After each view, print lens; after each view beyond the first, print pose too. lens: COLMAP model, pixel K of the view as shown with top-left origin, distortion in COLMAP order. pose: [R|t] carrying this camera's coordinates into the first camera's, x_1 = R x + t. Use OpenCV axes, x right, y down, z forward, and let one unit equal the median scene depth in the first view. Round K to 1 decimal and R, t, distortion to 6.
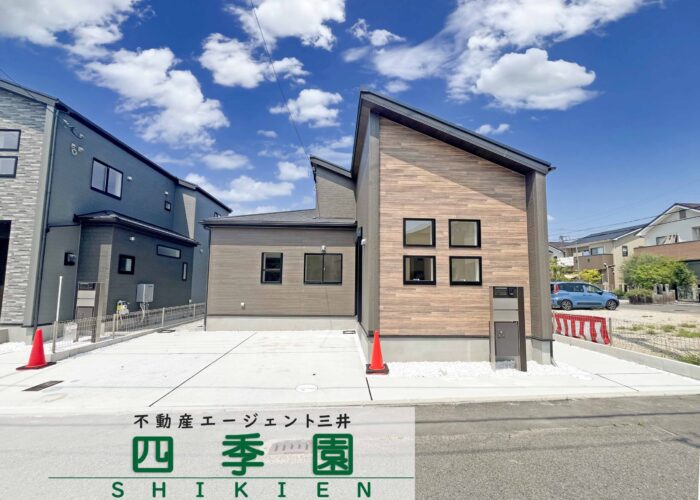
lens RADIAL K [[292.3, 0, 350.5], [0, 292.3, 259.7], [0, 0, 1]] dist [-0.001545, -0.000140]
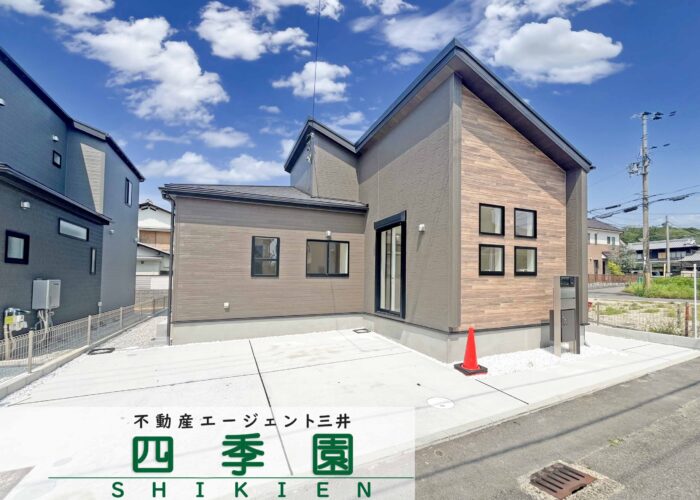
lens RADIAL K [[301.2, 0, 361.7], [0, 301.2, 270.6], [0, 0, 1]] dist [-0.002593, -0.000397]
pose [[0.929064, -0.004242, 0.369894, -0.502134], [-0.019370, 0.998005, 0.060097, 0.018567], [-0.369411, -0.062999, 0.927128, 0.246334]]
